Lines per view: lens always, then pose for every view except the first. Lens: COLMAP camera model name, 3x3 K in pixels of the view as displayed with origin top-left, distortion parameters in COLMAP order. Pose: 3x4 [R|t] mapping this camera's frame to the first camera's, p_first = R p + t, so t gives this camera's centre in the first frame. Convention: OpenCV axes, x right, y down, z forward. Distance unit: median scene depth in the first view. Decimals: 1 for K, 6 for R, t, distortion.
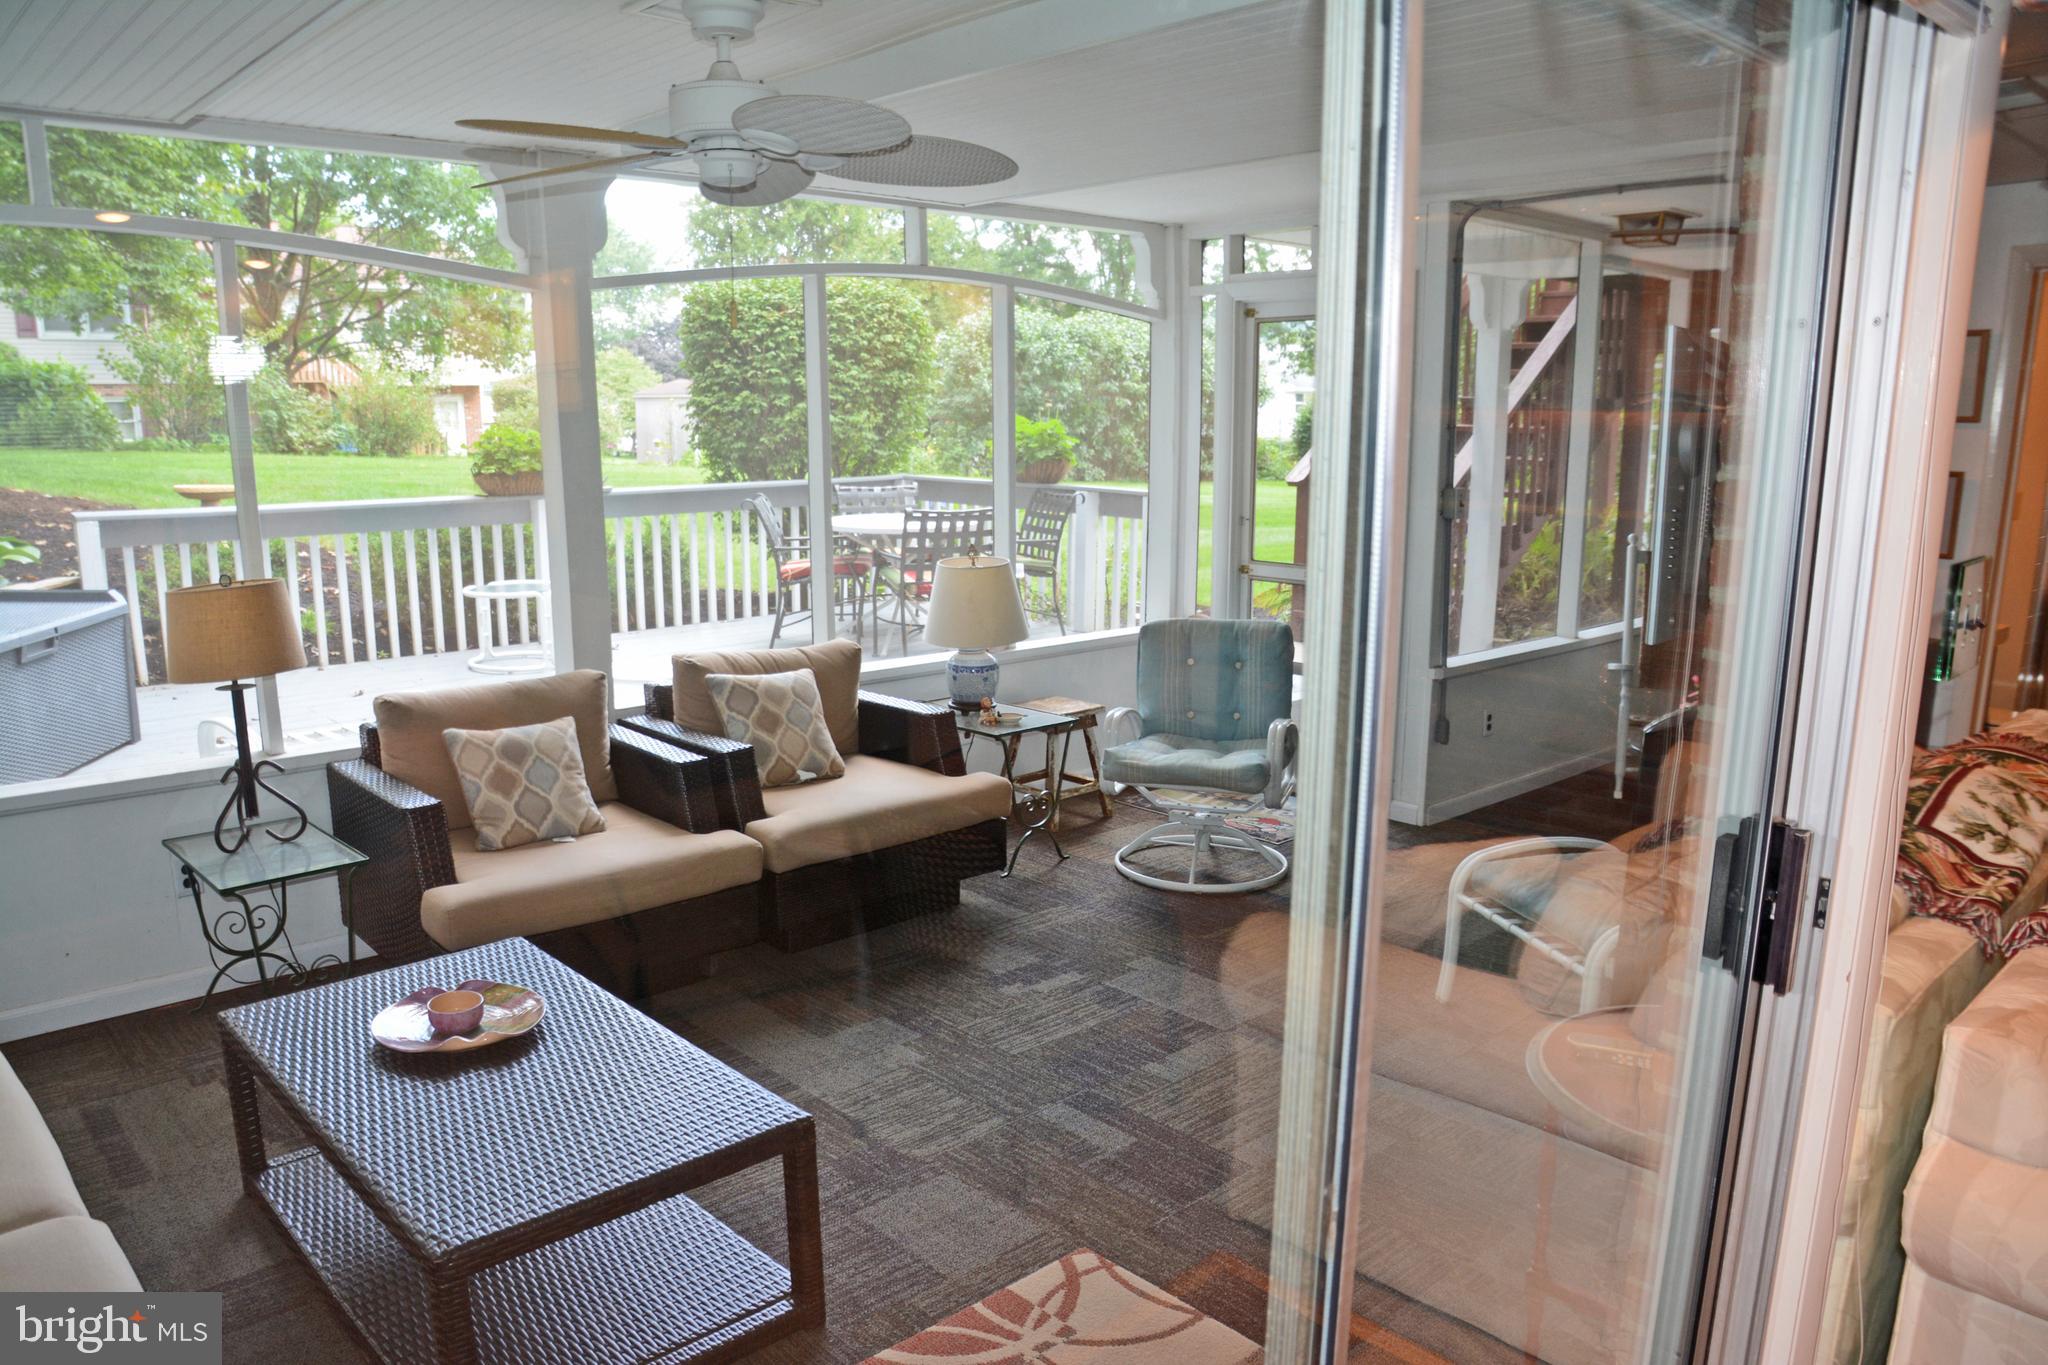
lens RADIAL K [[1451.8, 0, 1016.5], [0, 1451.8, 703.7], [0, 0, 1]] dist [-0.129905, 0.071497]
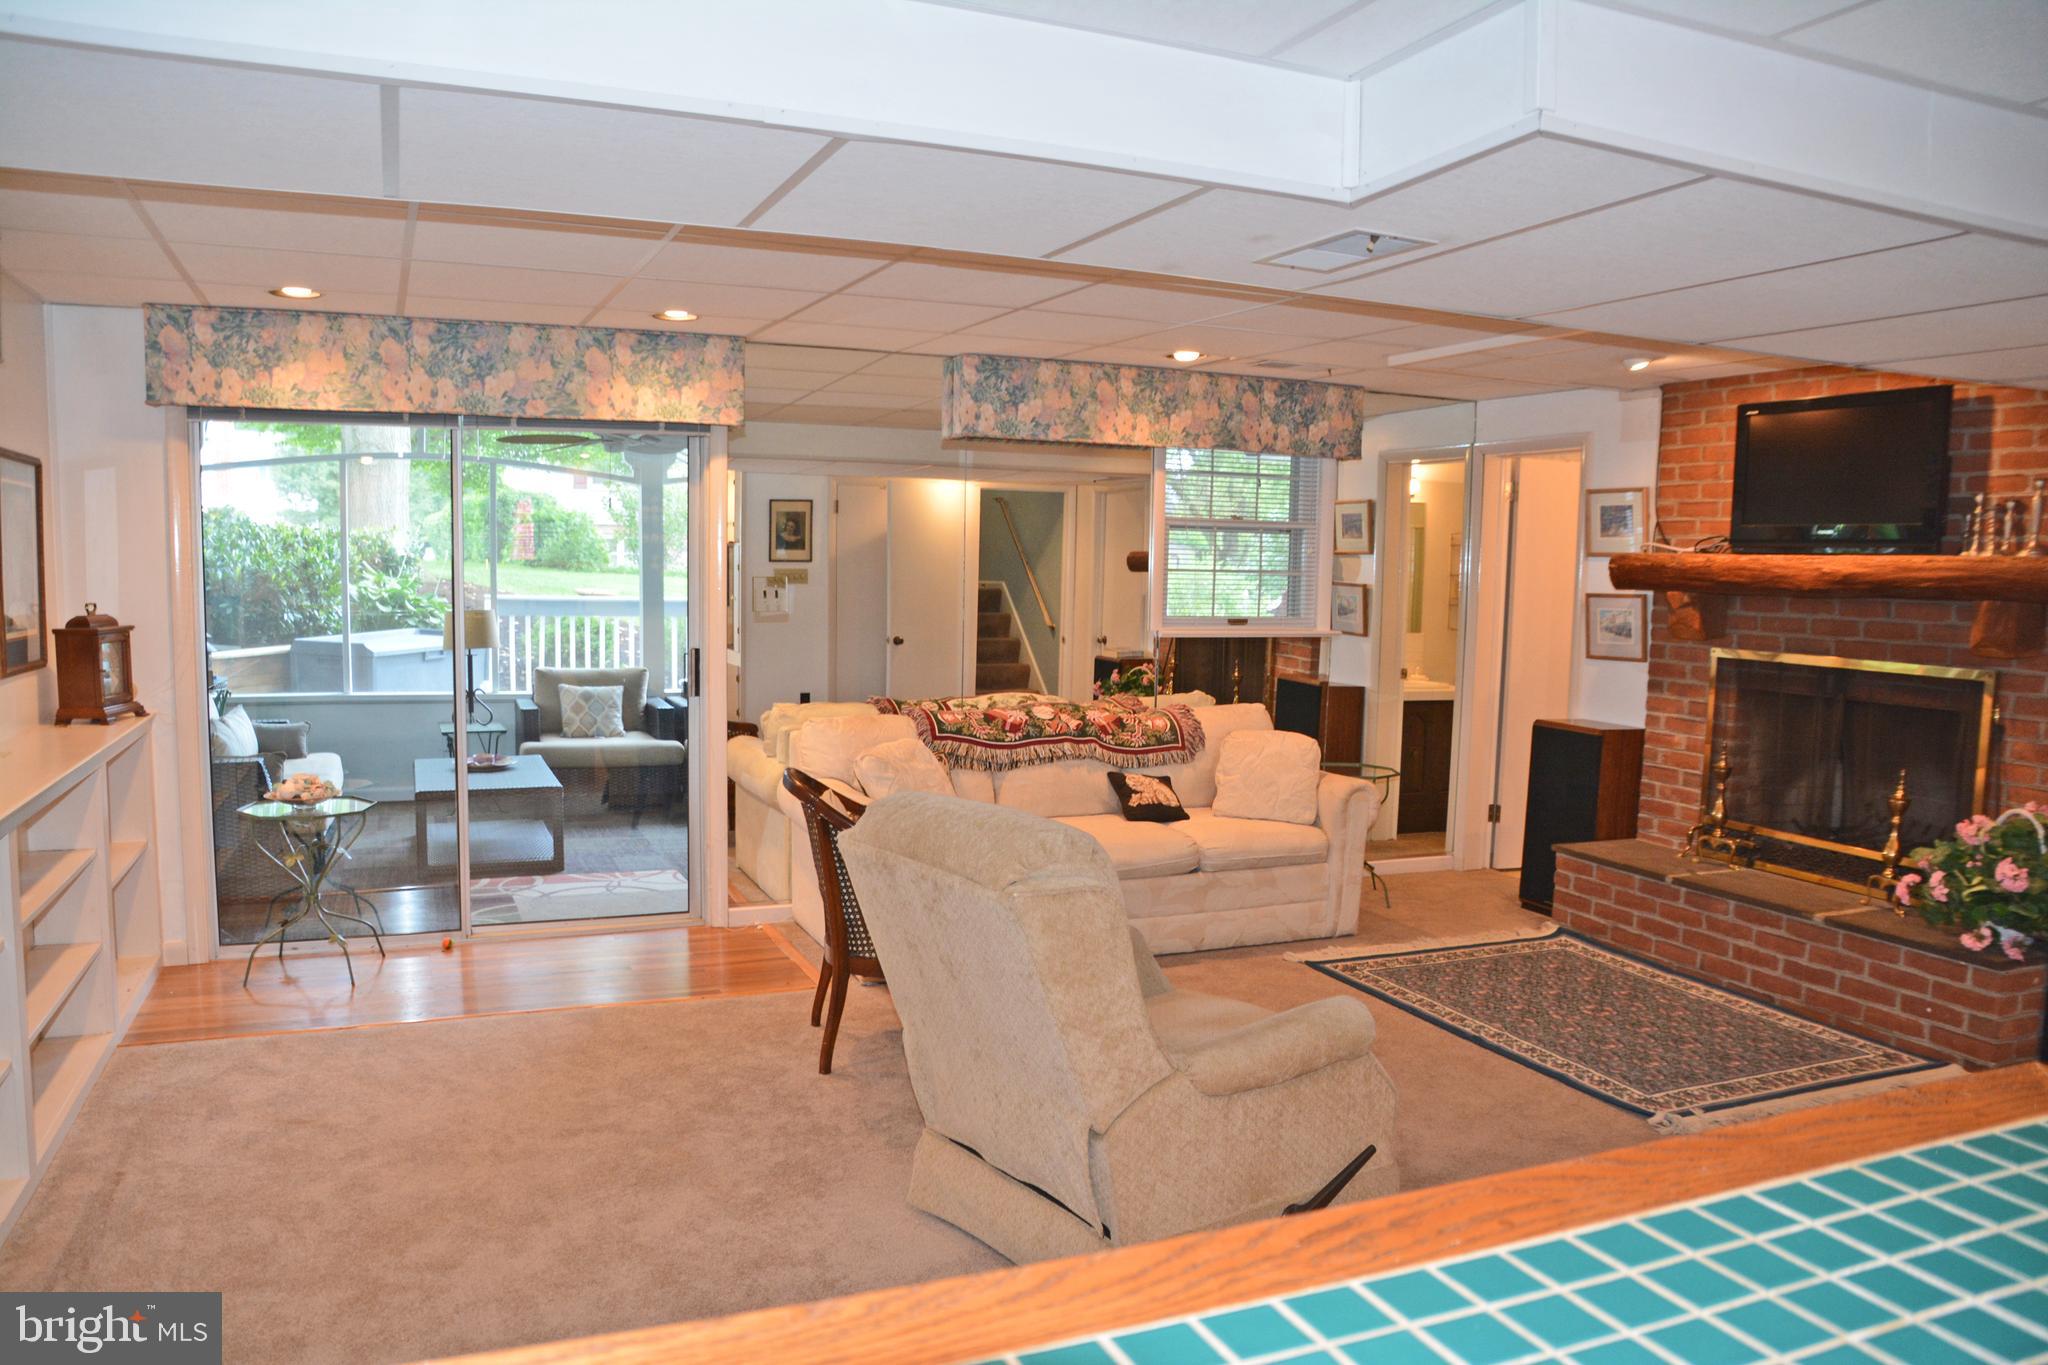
lens RADIAL K [[1451.8, 0, 995.2], [0, 1451.8, 748.4], [0, 0, 1]] dist [-0.129905, 0.071497]
pose [[0.935084, 0.058483, -0.349568, 0.648588], [-0.084108, 0.994734, -0.058569, 0.121802], [0.344302, 0.084168, 0.935079, -0.536186]]
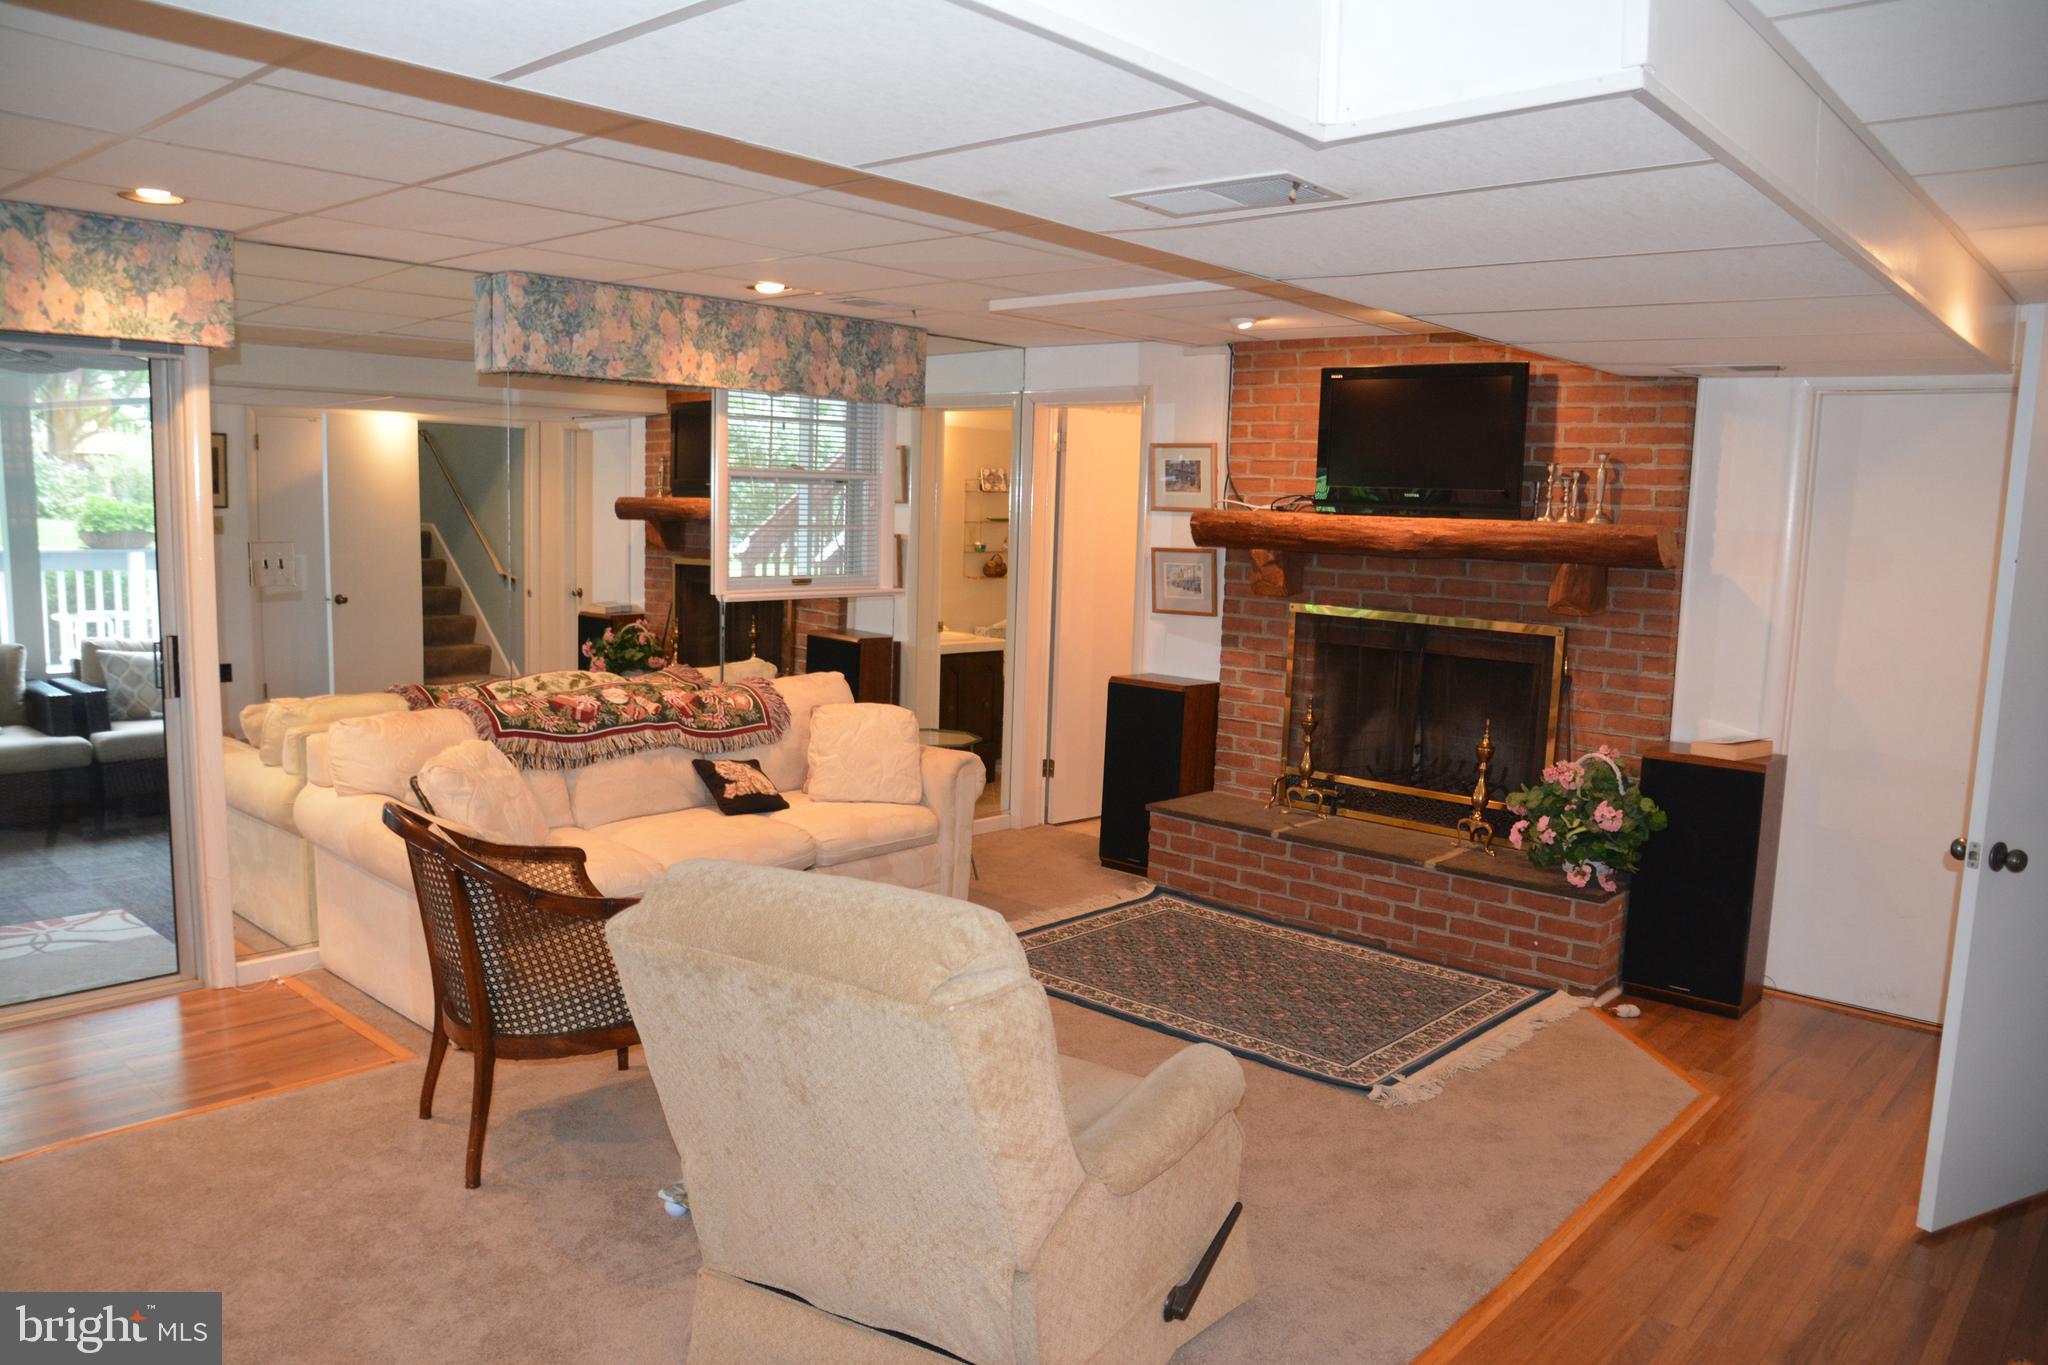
lens RADIAL K [[1451.8, 0, 1023.7], [0, 1451.8, 721.5], [0, 0, 1]] dist [-0.129905, 0.071497]
pose [[0.996053, 0.014067, 0.087643, 0.501474], [-0.009759, 0.998732, -0.049387, 0.092101], [-0.088227, 0.048337, 0.994927, -0.464271]]
